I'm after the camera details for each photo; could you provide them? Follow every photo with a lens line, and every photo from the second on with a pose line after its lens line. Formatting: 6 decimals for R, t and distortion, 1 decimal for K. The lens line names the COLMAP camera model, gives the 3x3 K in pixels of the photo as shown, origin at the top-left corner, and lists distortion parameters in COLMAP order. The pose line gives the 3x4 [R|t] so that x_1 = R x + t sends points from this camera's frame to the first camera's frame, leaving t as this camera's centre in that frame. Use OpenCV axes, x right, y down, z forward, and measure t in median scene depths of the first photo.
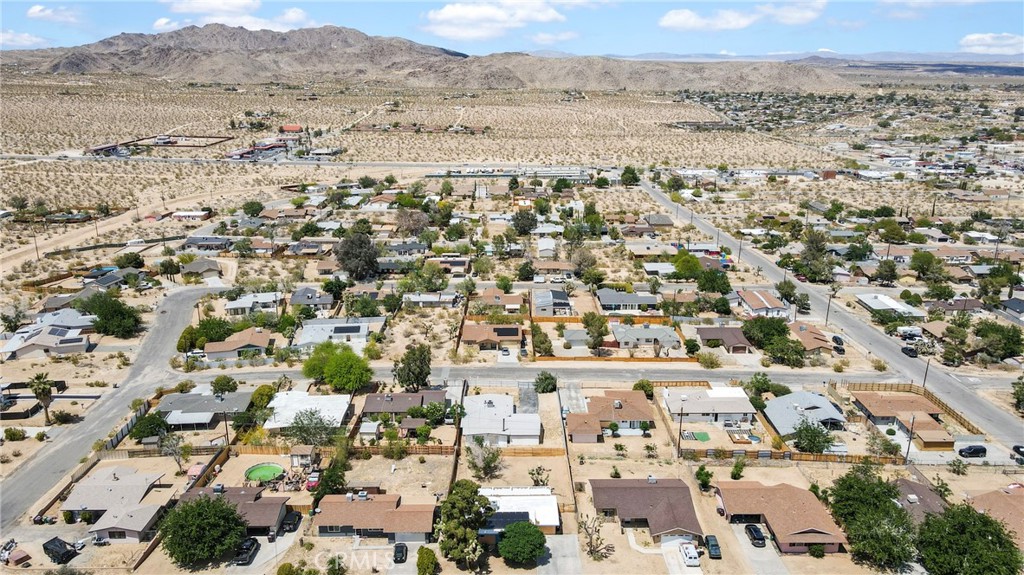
lens RADIAL K [[763.8, 0, 504.8], [0, 763.8, 283.8], [0, 0, 1]] dist [-0.026447, 0.063239]
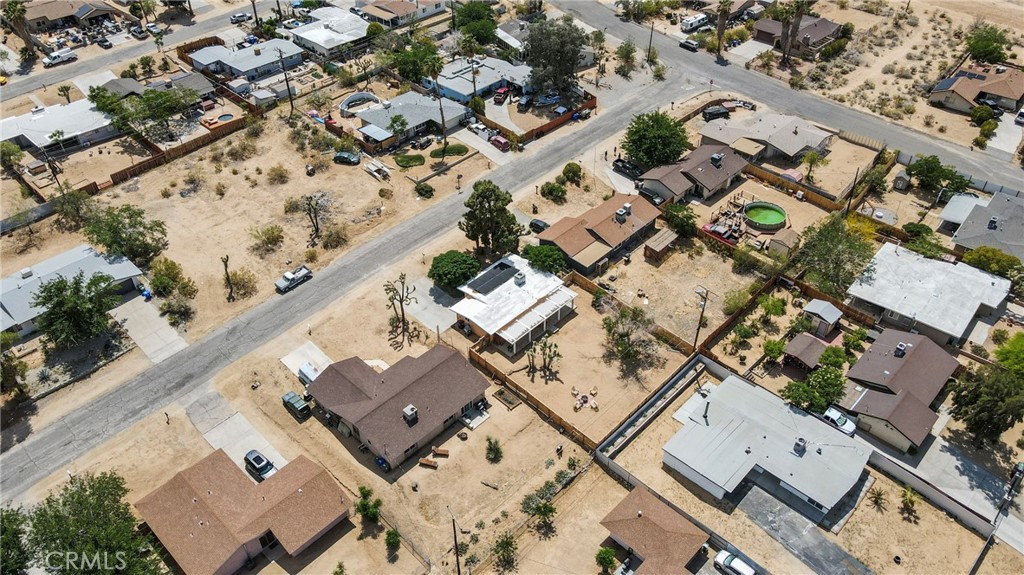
lens RADIAL K [[763.8, 0, 504.8], [0, 763.8, 283.8], [0, 0, 1]] dist [-0.026447, 0.063239]
pose [[-0.689703, 0.470495, -0.550403, 0.410852], [-0.169608, 0.634009, 0.754497, -0.317505], [0.703948, 0.613732, -0.357478, 1.121172]]
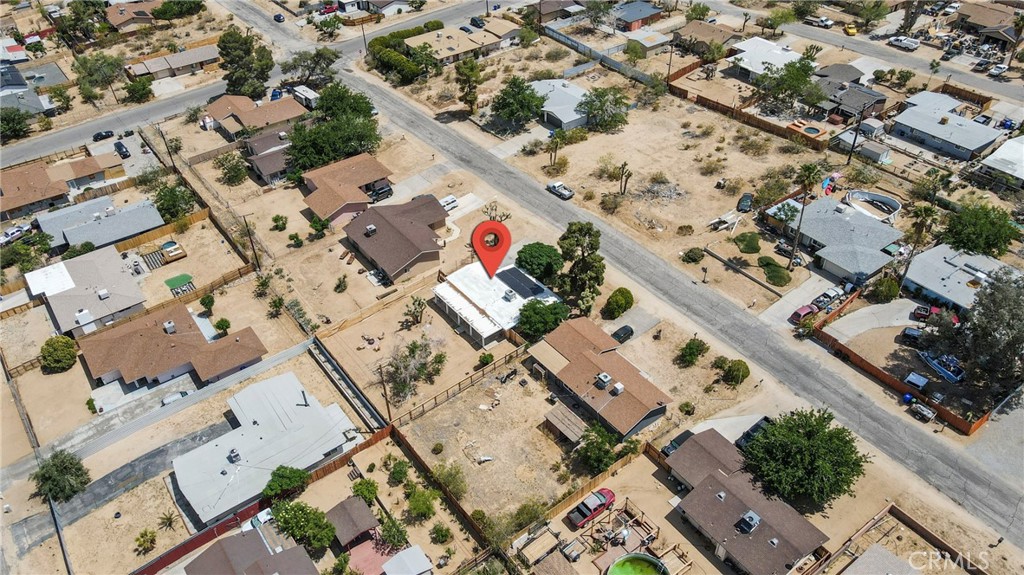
lens RADIAL K [[763.8, 0, 504.8], [0, 763.8, 283.8], [0, 0, 1]] dist [-0.026447, 0.063239]
pose [[-0.599636, -0.482935, 0.638130, -0.488540], [0.231978, 0.658262, 0.716155, -0.311961], [-0.765913, 0.577465, -0.282688, 1.073635]]
